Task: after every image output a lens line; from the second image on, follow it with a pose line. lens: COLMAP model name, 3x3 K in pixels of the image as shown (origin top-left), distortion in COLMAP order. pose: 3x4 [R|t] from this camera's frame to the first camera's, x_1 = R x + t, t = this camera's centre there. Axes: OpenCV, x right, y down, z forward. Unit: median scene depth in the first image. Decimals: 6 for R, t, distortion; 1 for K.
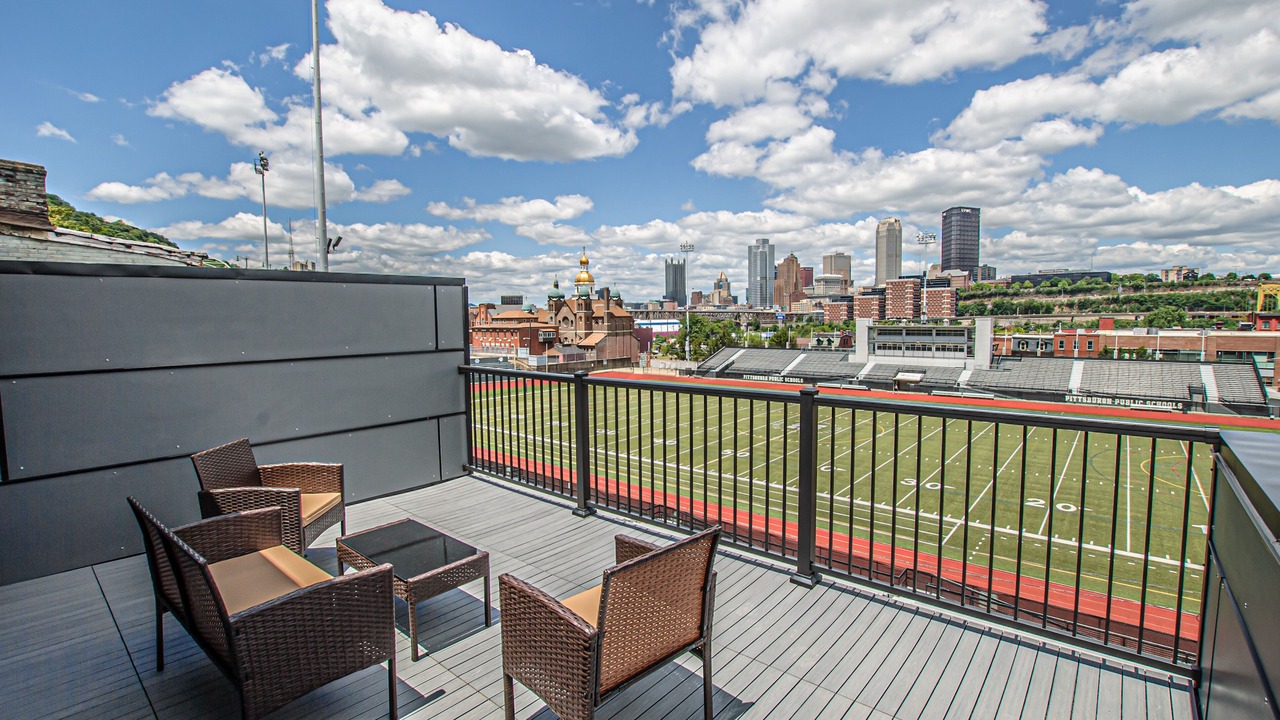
lens RADIAL K [[579.2, 0, 646.2], [0, 579.2, 362.3], [0, 0, 1]] dist [-0.000607, -0.011721]
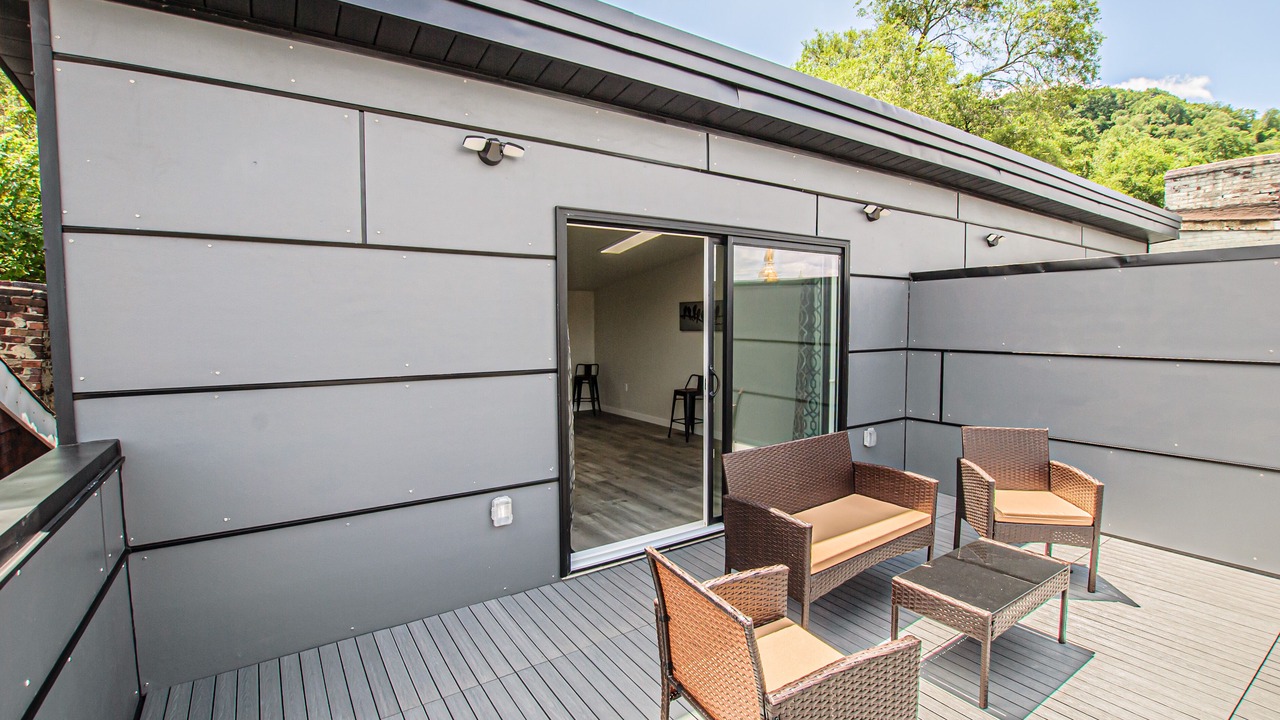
lens RADIAL K [[568.1, 0, 651.1], [0, 568.1, 352.0], [0, 0, 1]] dist [-0.003909, 0.000004]
pose [[-0.260874, 0.066152, -0.963104, 0.181398], [-0.066348, 0.994062, 0.086250, -0.018892], [0.963090, 0.086401, -0.254935, 0.240761]]
